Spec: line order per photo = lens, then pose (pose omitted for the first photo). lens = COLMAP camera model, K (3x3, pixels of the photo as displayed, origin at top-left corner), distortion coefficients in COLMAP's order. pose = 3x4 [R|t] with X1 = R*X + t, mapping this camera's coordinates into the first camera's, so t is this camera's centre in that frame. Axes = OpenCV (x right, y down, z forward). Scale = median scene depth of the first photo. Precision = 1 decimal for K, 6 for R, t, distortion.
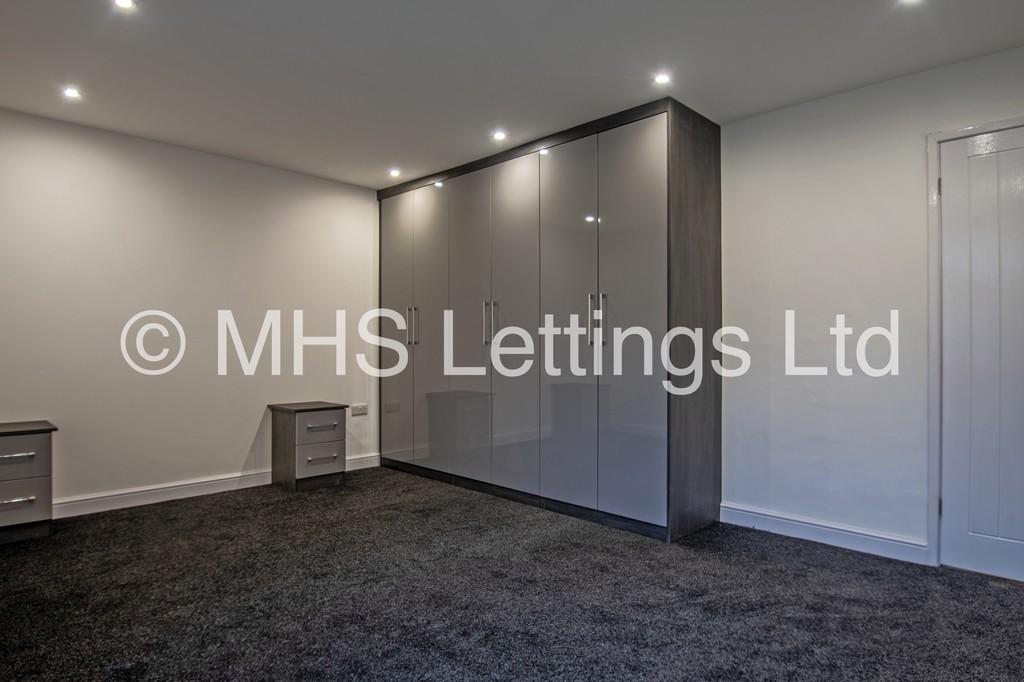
lens RADIAL K [[596.9, 0, 512.0], [0, 596.9, 341.0], [0, 0, 1]] dist [-0.004491, -0.002862]
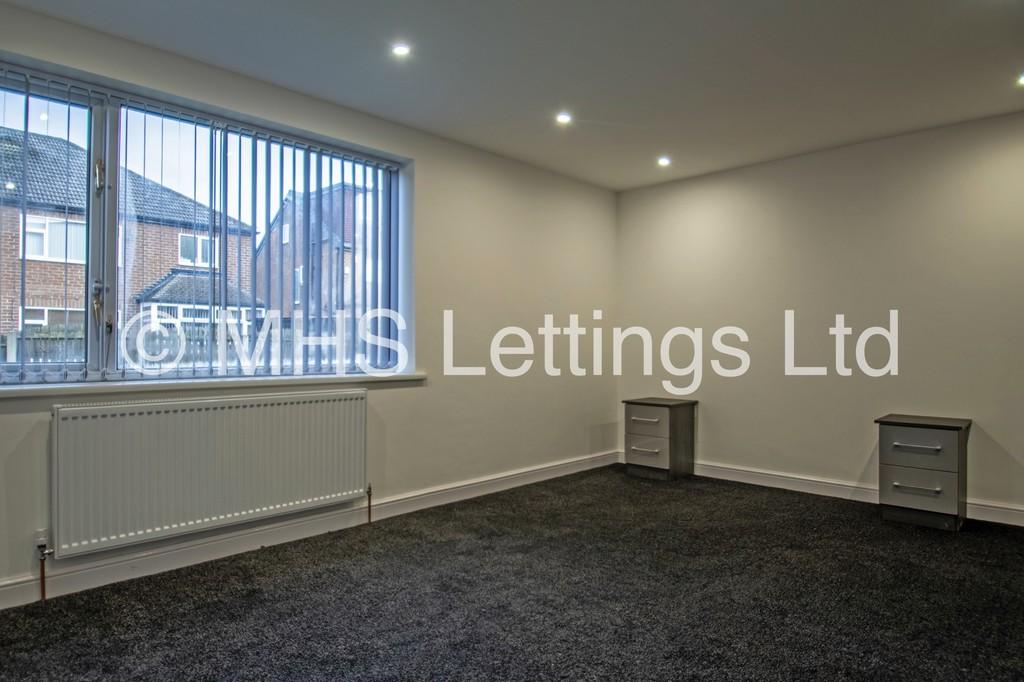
lens RADIAL K [[596.9, 0, 512.0], [0, 596.9, 341.0], [0, 0, 1]] dist [-0.004491, -0.002862]
pose [[0.054077, 0.001950, -0.998535, 0.565248], [-0.000225, 0.999998, 0.001940, -0.003539], [0.998537, 0.000119, 0.054078, 0.520147]]
